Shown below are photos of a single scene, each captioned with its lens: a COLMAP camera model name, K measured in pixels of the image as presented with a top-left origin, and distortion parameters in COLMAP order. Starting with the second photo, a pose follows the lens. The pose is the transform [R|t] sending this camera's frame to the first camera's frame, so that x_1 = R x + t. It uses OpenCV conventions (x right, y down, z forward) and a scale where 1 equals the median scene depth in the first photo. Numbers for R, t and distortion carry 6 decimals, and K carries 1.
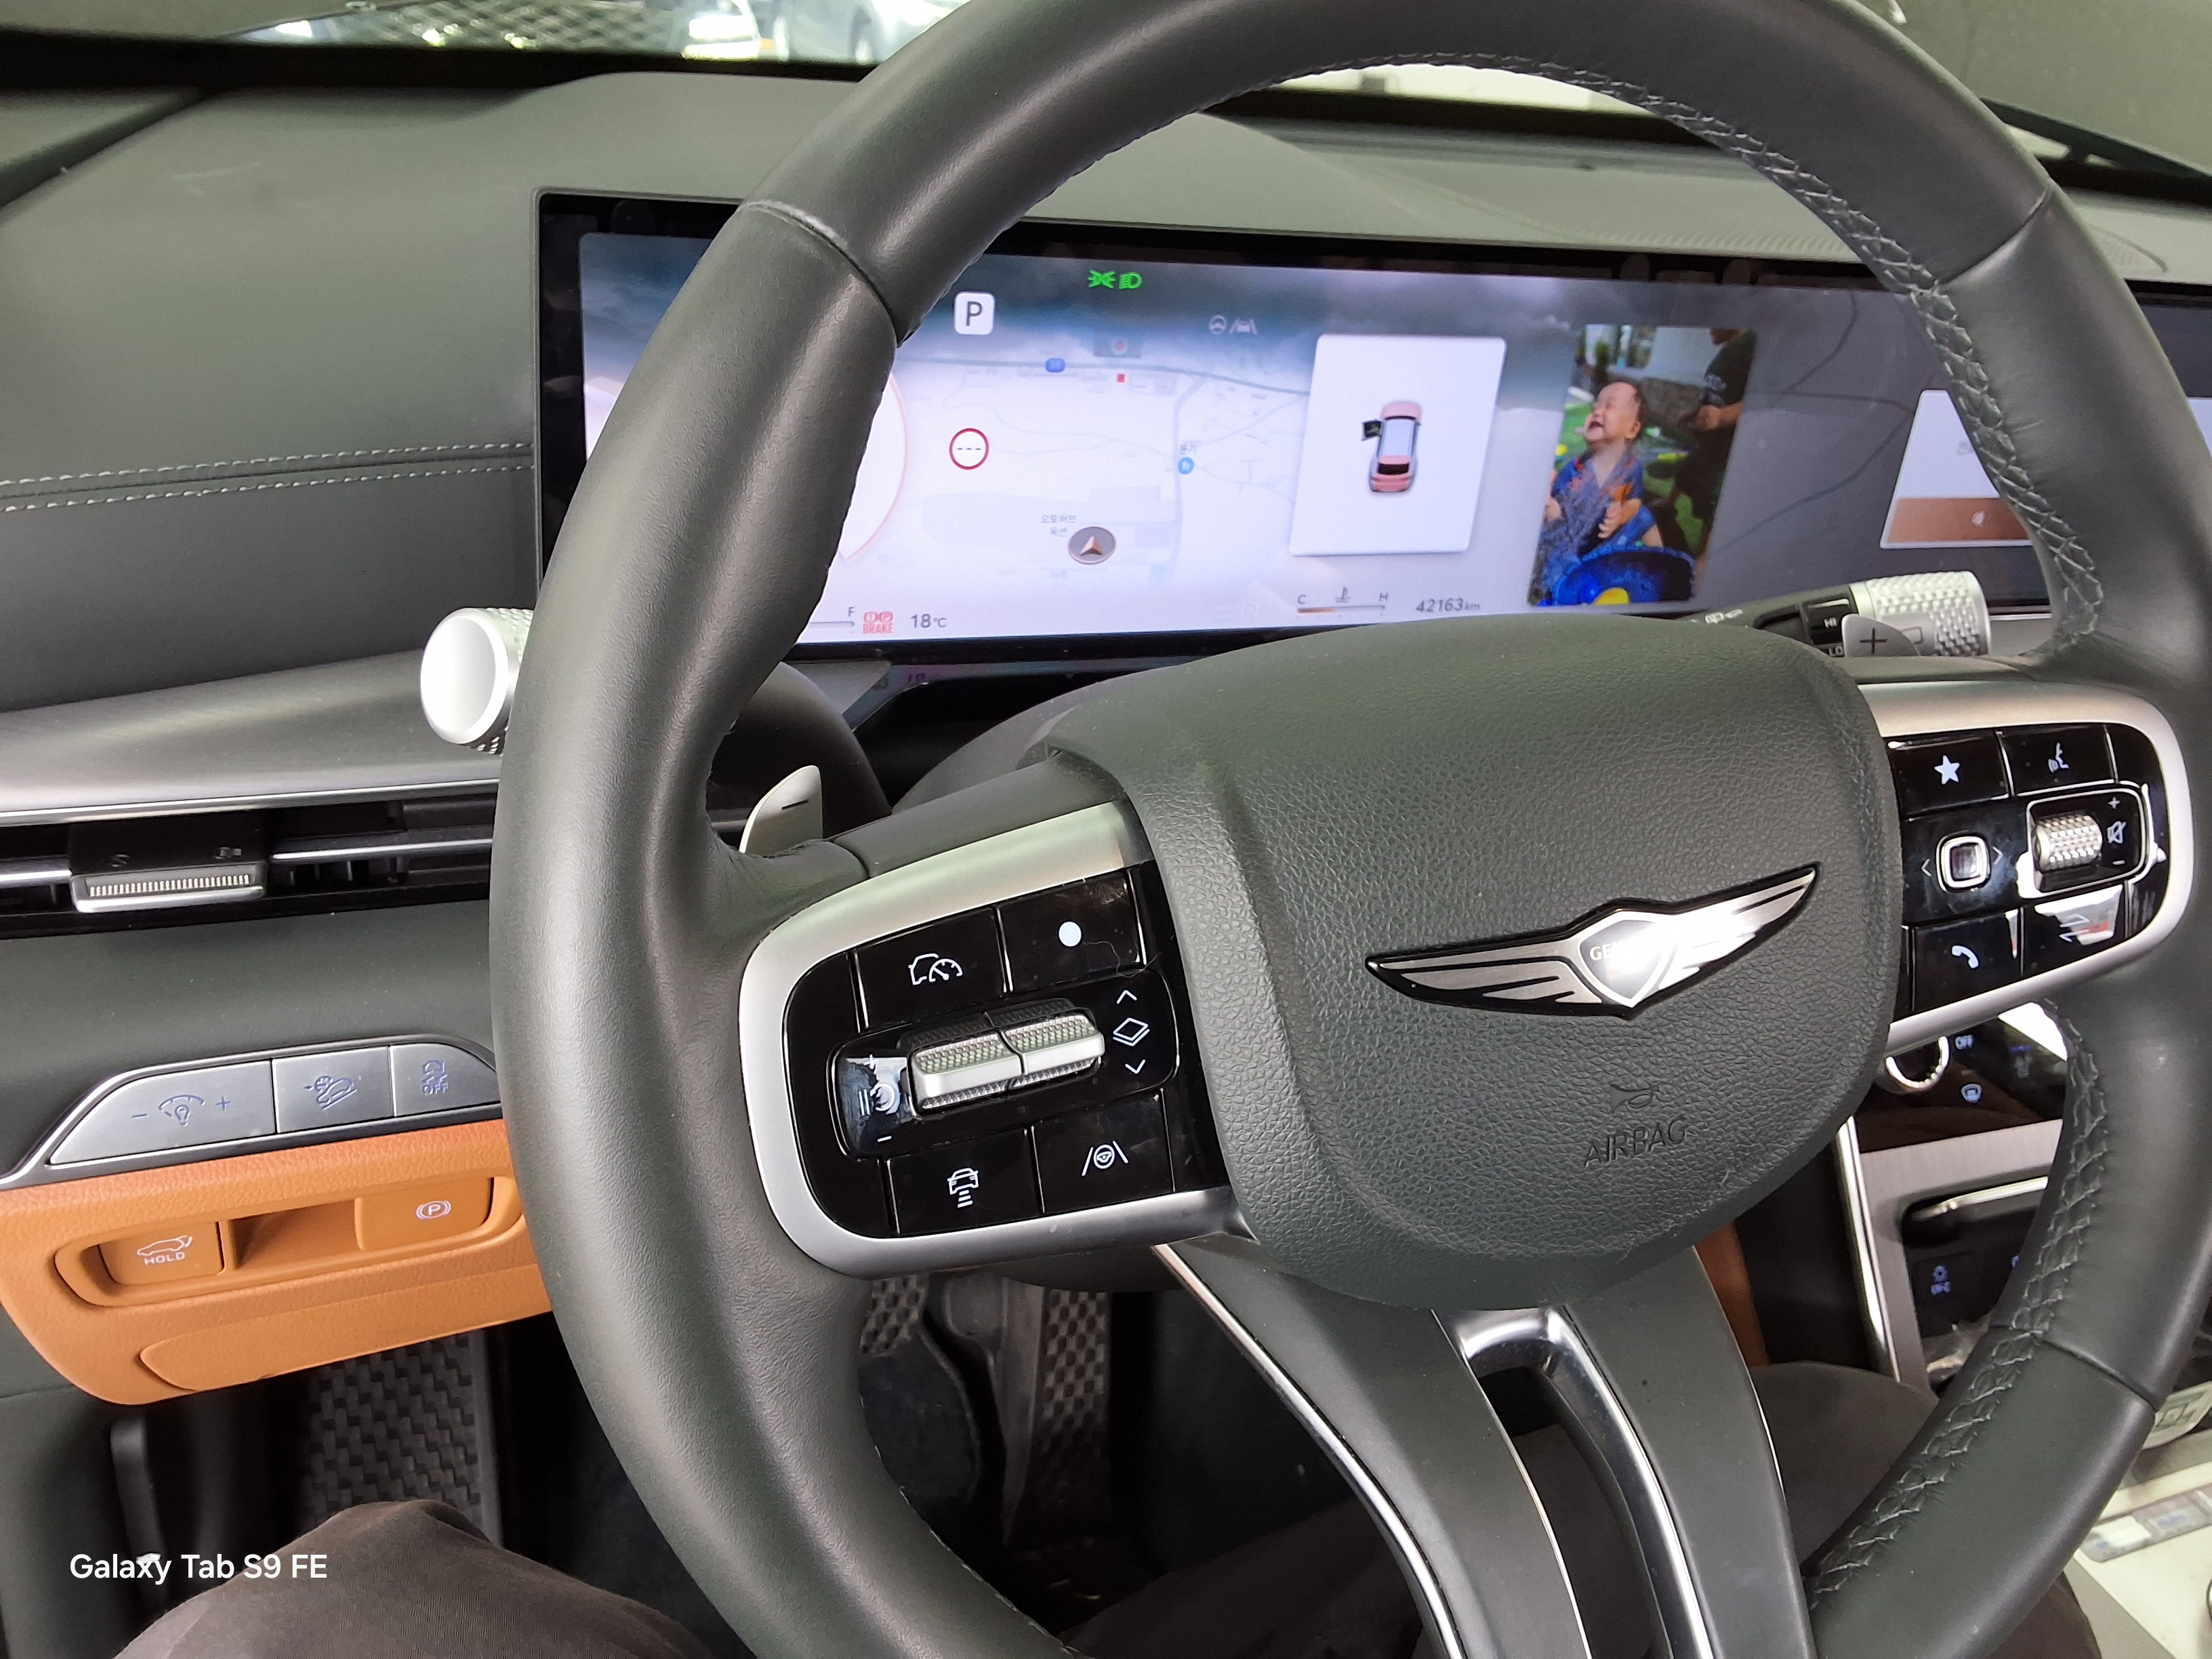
lens RADIAL K [[1829.7, 0, 1104.3], [0, 1829.7, 822.5], [0, 0, 1]] dist [0.077442, -0.116532]
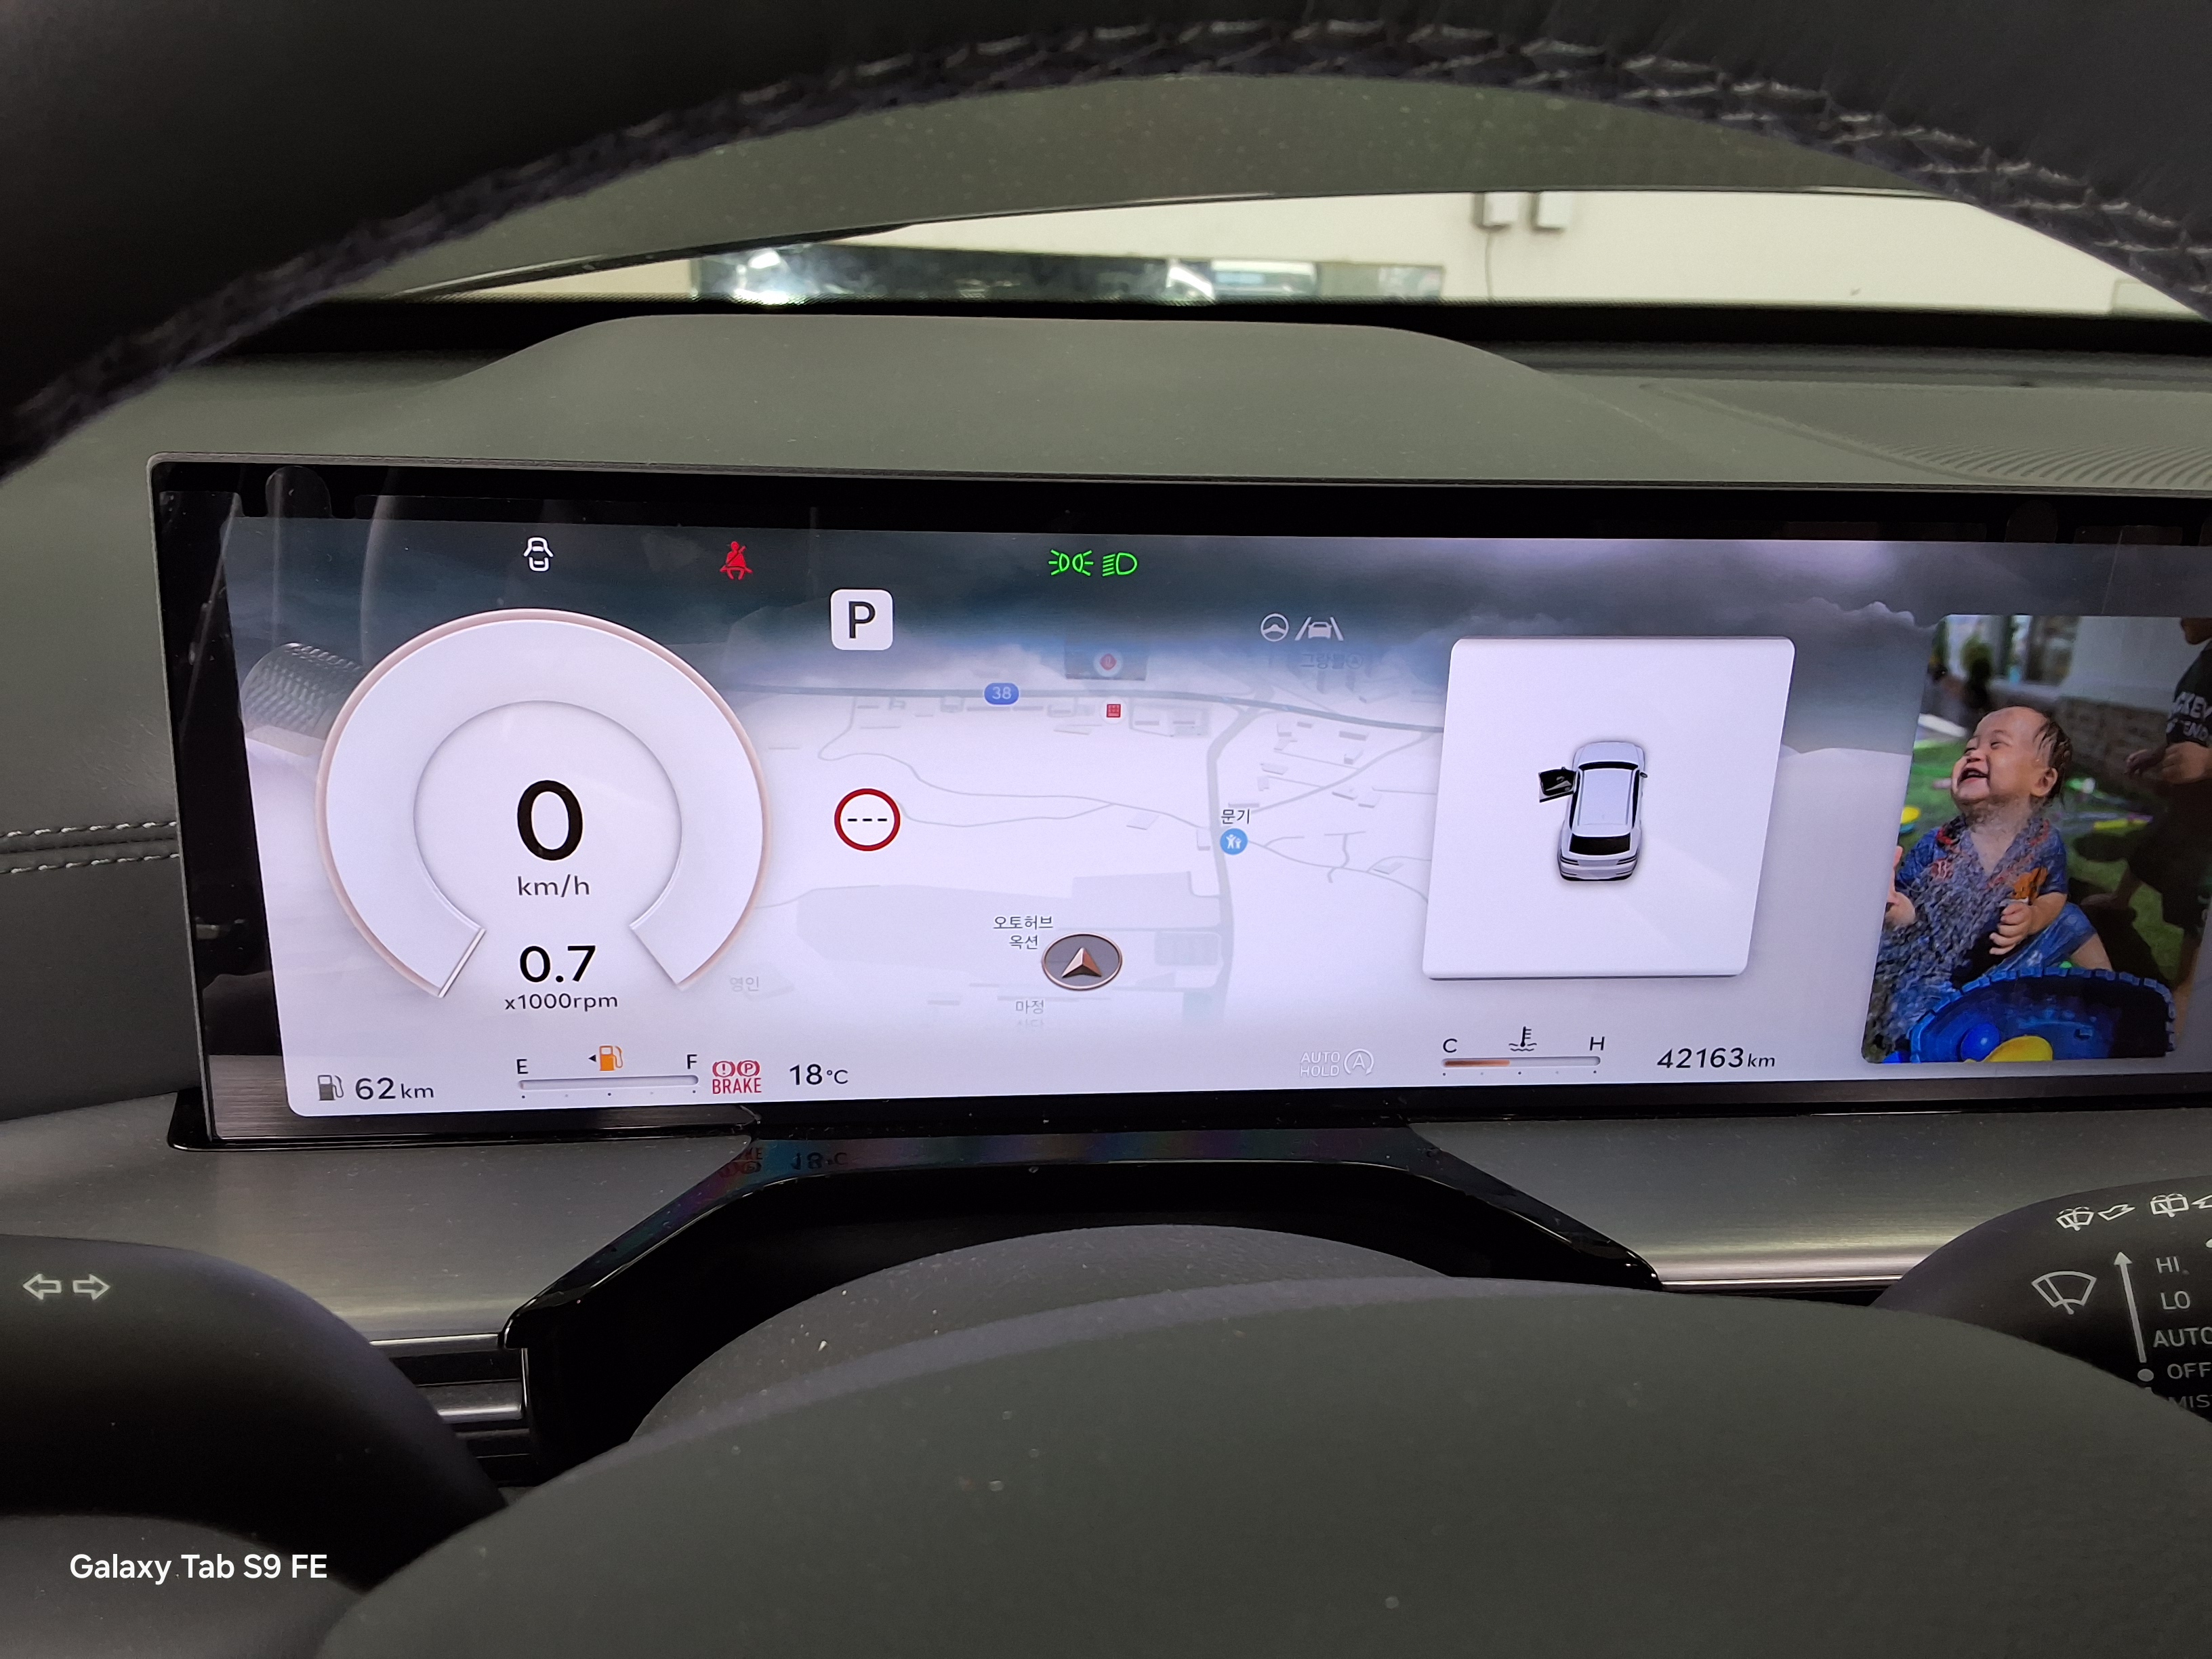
lens RADIAL K [[1829.7, 0, 1036.6], [0, 1829.7, 804.4], [0, 0, 1]] dist [0.077442, -0.116532]
pose [[0.962280, 0.015226, -0.271636, 0.145124], [-0.054418, 0.989028, -0.137340, -0.112803], [0.266564, 0.146941, 0.952550, 0.365730]]
